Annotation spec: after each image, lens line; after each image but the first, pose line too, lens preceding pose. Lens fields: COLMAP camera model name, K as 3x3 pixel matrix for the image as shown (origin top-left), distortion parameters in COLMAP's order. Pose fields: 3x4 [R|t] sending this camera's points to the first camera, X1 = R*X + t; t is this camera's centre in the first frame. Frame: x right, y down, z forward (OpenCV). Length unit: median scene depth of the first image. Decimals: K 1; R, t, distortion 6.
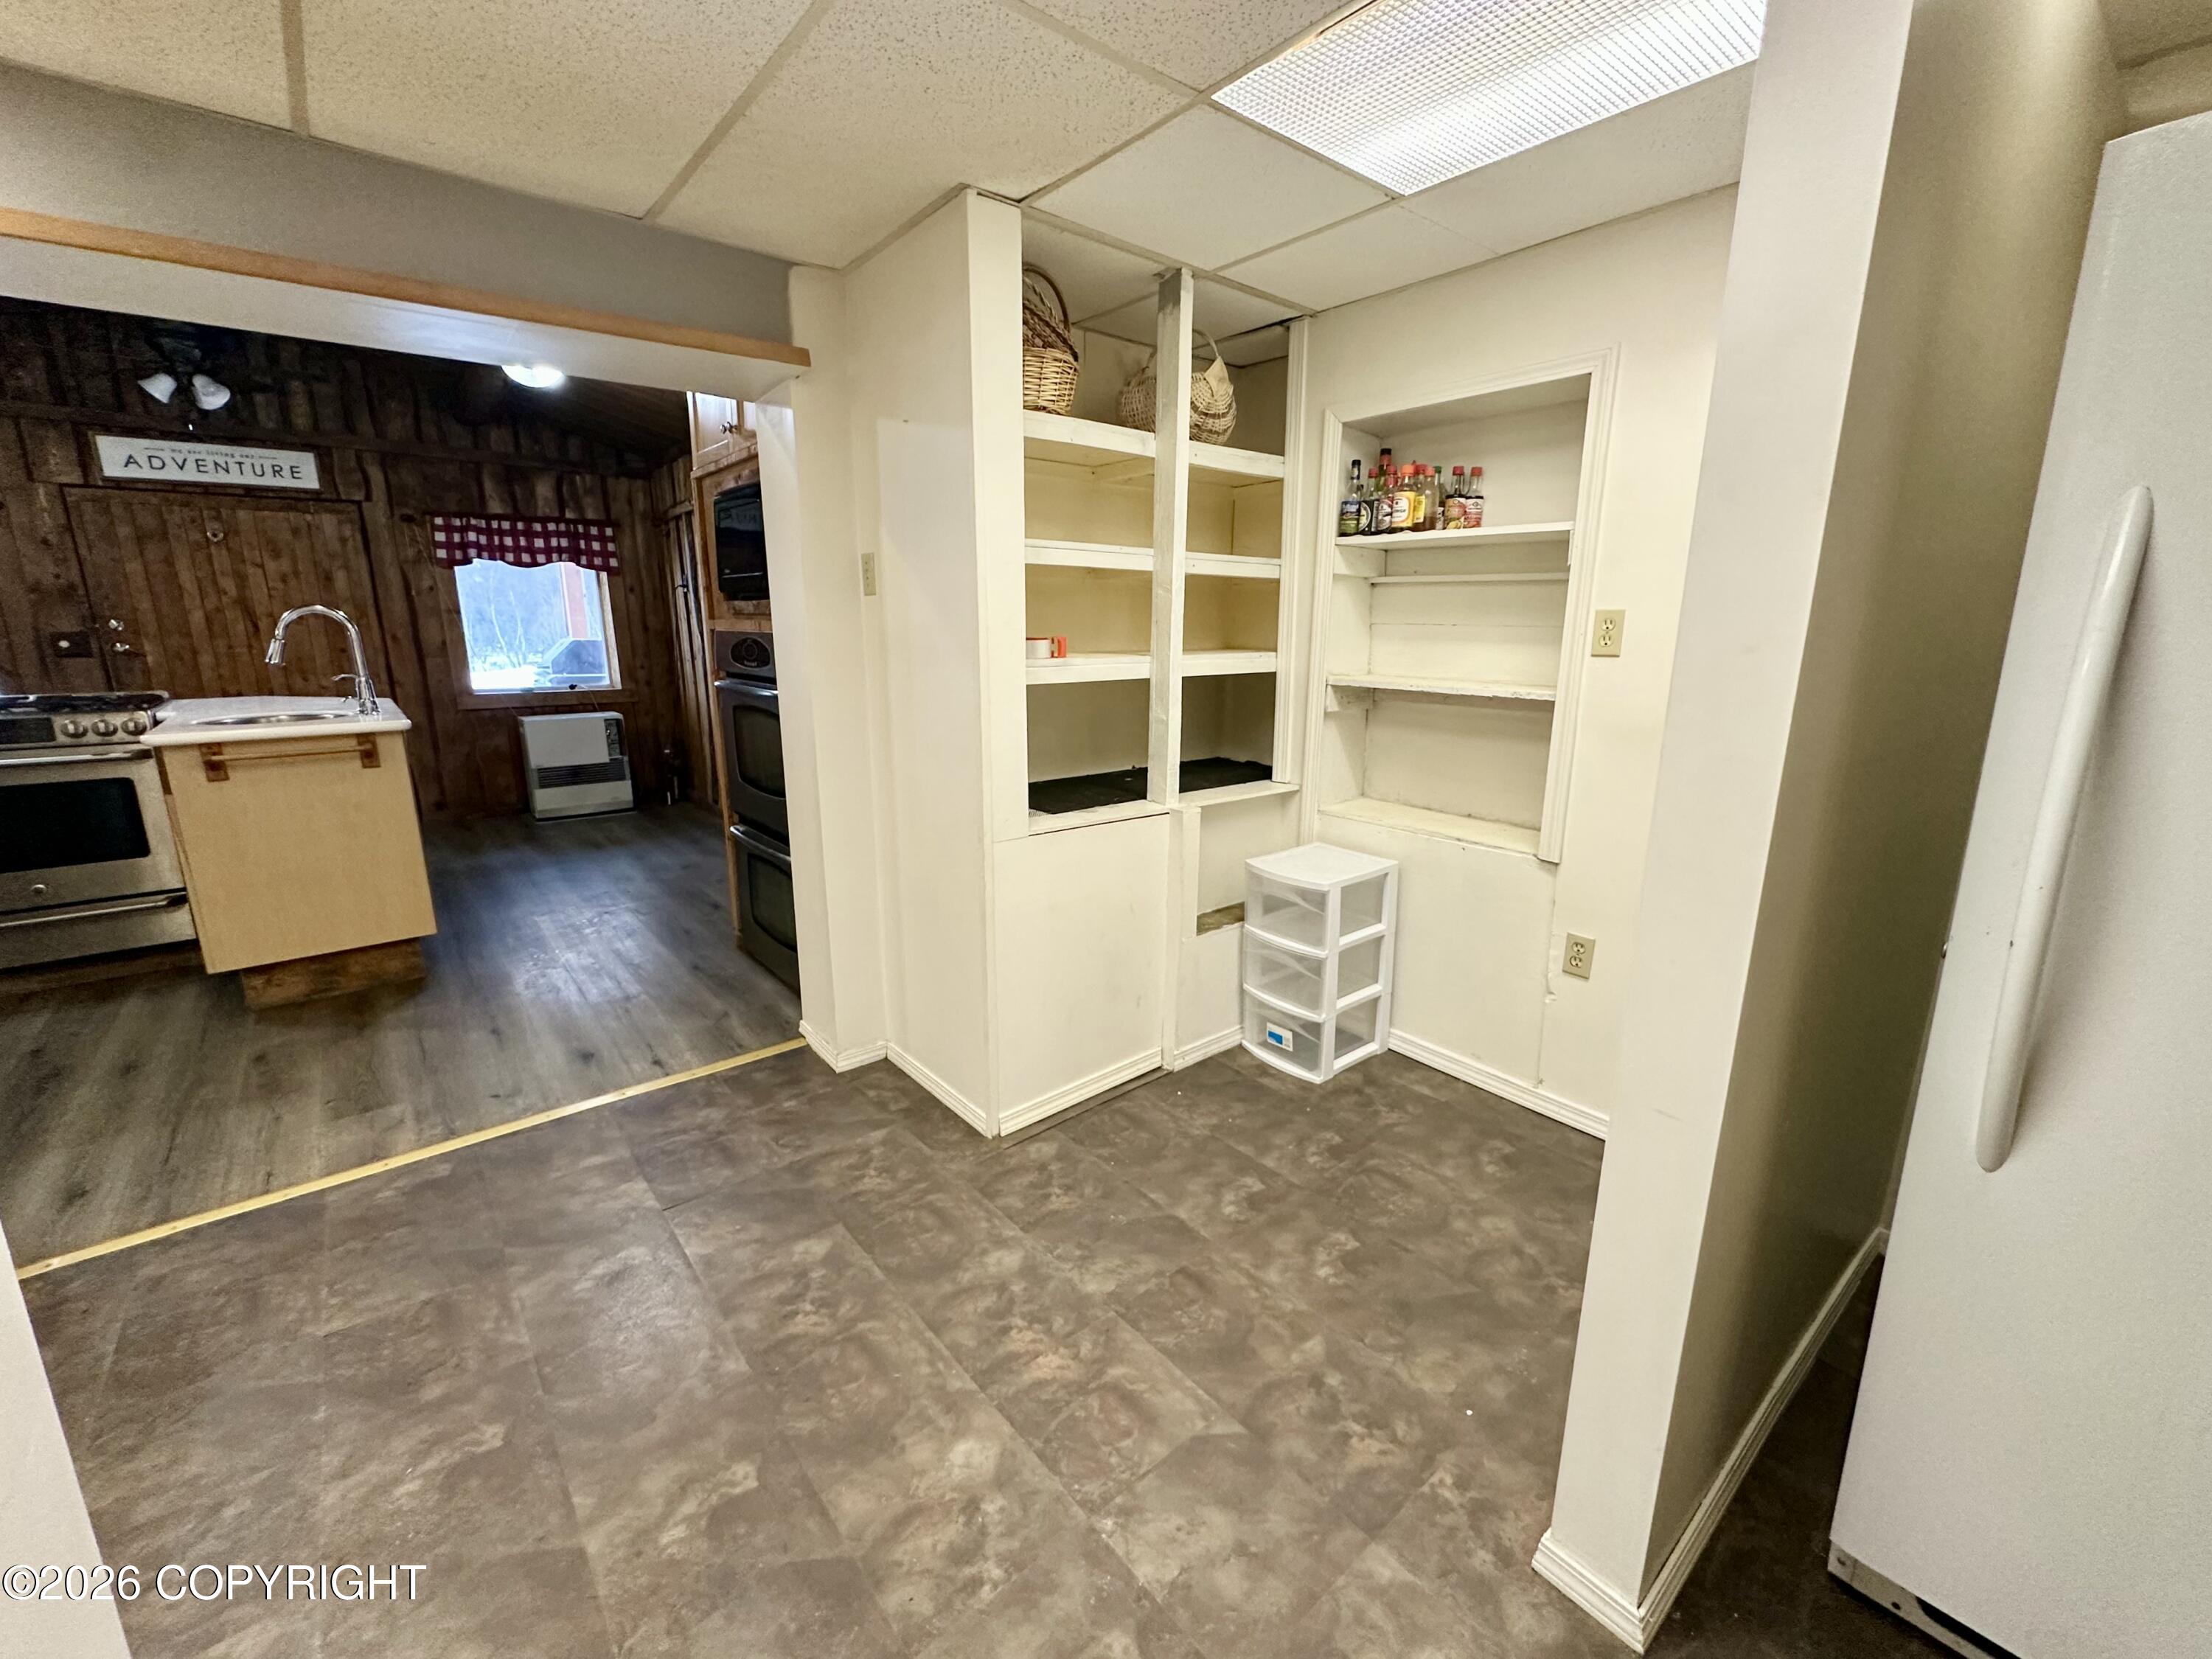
lens RADIAL K [[894.9, 0, 1106.0], [0, 894.9, 829.5], [0, 0, 1]] dist [-0.002718, -0.000251]
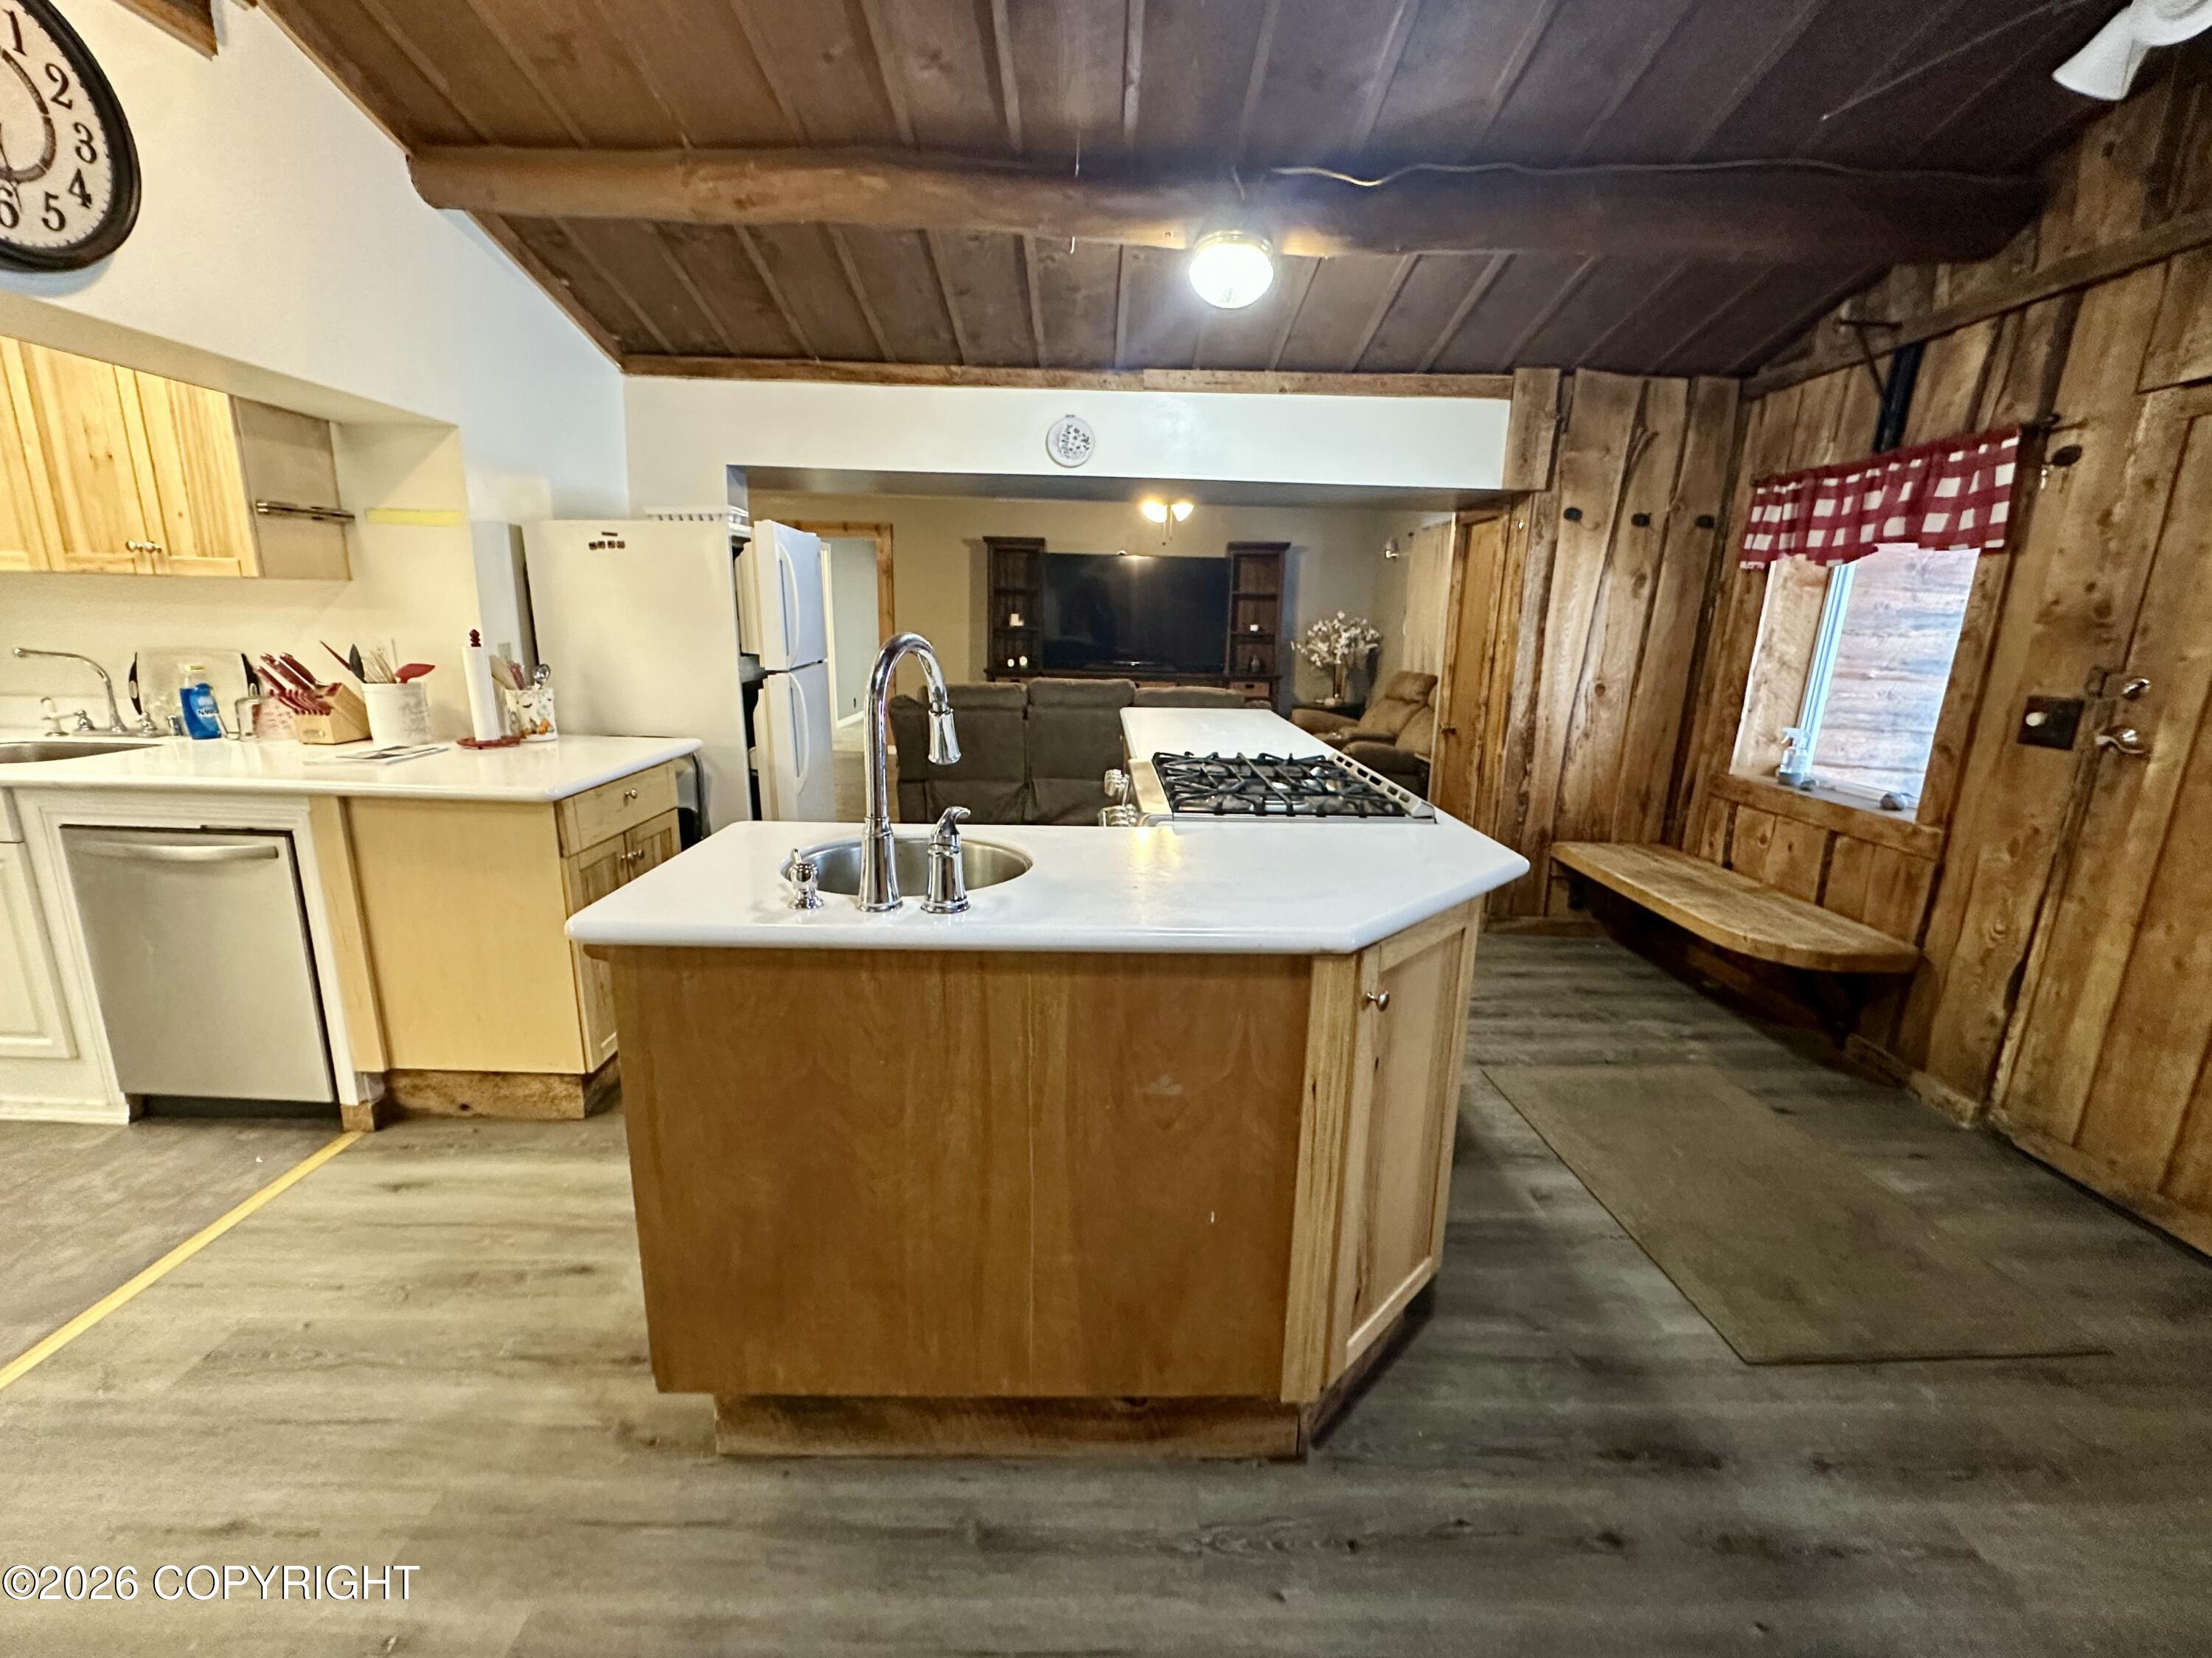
lens RADIAL K [[932.3, 0, 1105.1], [0, 932.3, 827.7], [0, 0, 1]] dist [-0.001484, -0.000637]
pose [[-0.636159, 0.157877, -0.755233, -0.599136], [-0.200271, 0.911504, 0.359239, -0.340659], [0.745113, 0.379784, -0.548244, 1.323906]]
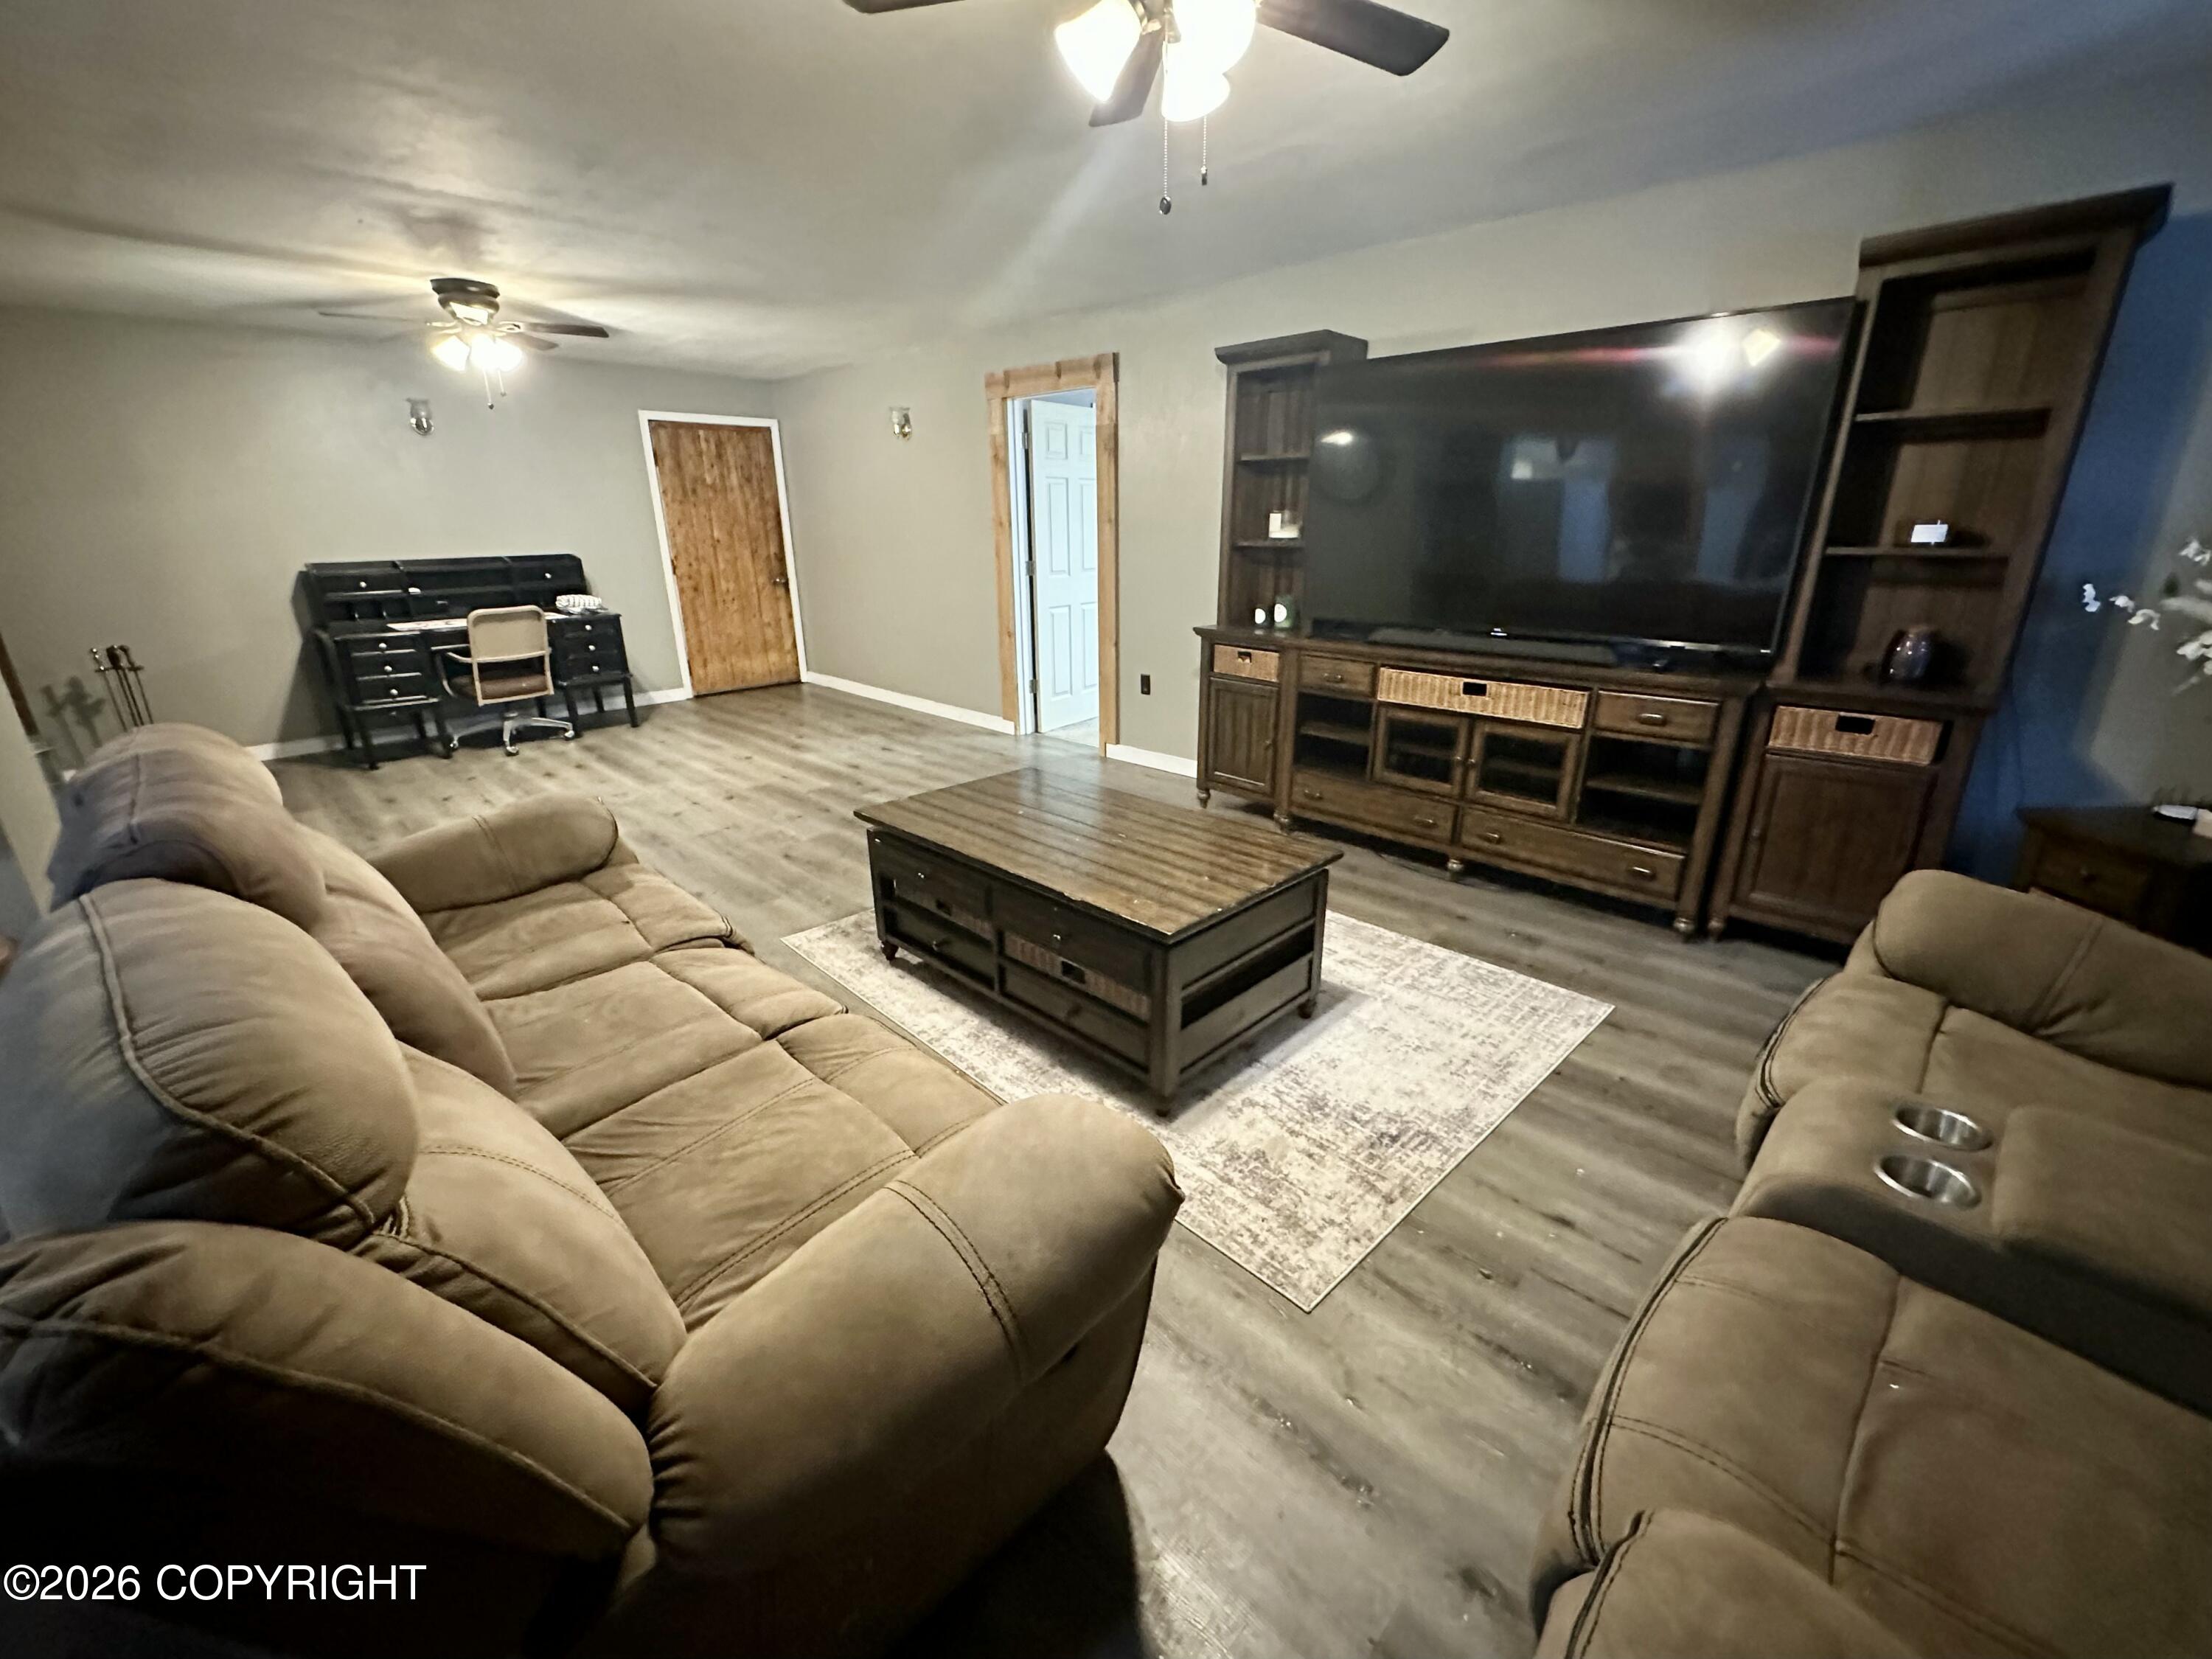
lens RADIAL K [[919.3, 0, 1106.0], [0, 919.3, 829.5], [0, 0, 1]] dist [-0.002694, -0.000177]
pose [[-0.995461, 0.038903, -0.086856, -2.142355], [-0.012972, 0.848651, 0.528794, -0.186042], [0.094282, 0.527520, -0.844294, 0.716148]]
